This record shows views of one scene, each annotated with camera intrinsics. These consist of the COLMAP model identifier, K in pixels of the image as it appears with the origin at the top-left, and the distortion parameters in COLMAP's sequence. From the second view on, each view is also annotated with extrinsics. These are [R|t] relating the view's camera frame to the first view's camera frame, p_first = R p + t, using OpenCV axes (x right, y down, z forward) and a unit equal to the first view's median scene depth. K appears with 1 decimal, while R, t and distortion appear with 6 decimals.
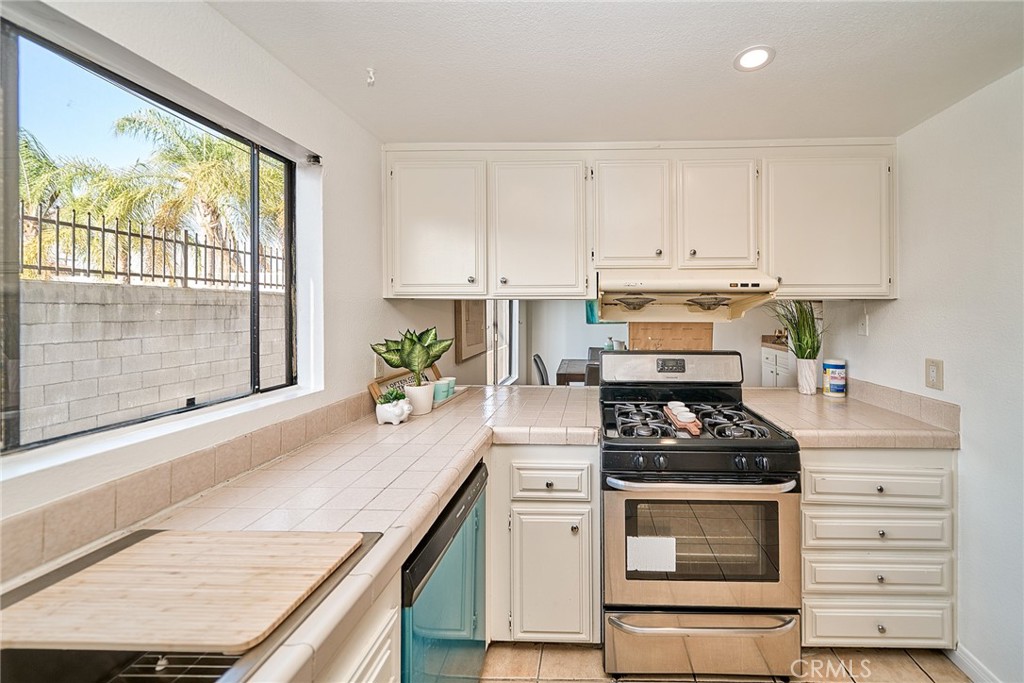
lens RADIAL K [[376.6, 0, 567.6], [0, 376.6, 308.3], [0, 0, 1]] dist [0.000878, -0.000041]
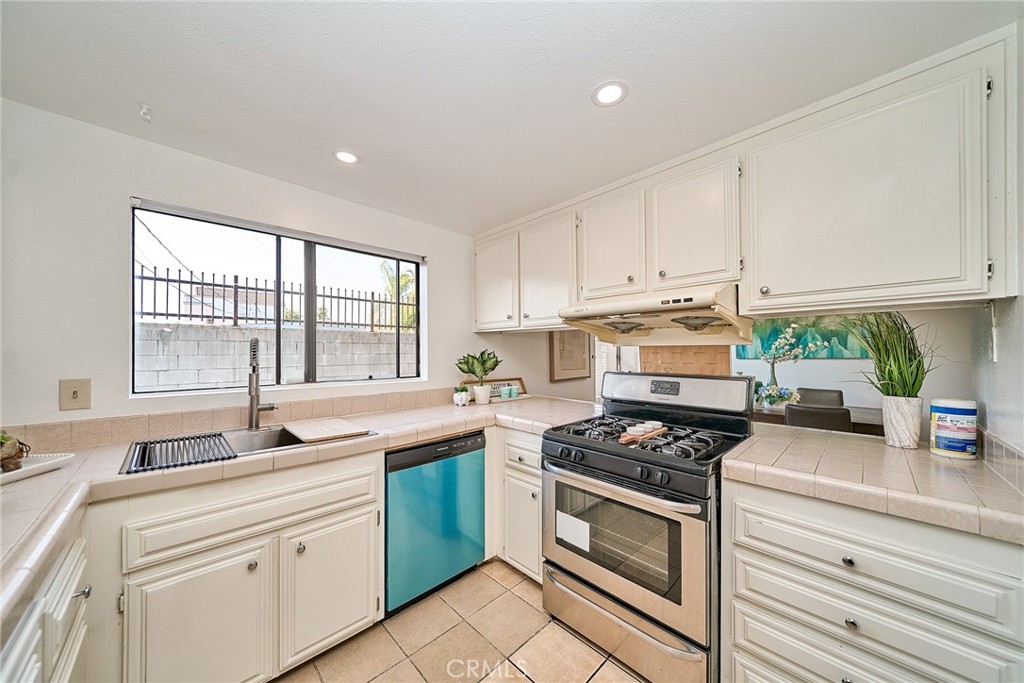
lens RADIAL K [[341.9, 0, 508.6], [0, 341.9, 351.6], [0, 0, 1]] dist [0.000263, 0.000084]
pose [[0.714259, -0.002039, -0.699879, 0.778427], [0.004190, 0.999990, 0.001363, 0.066020], [0.699869, -0.003906, 0.714260, 0.063119]]
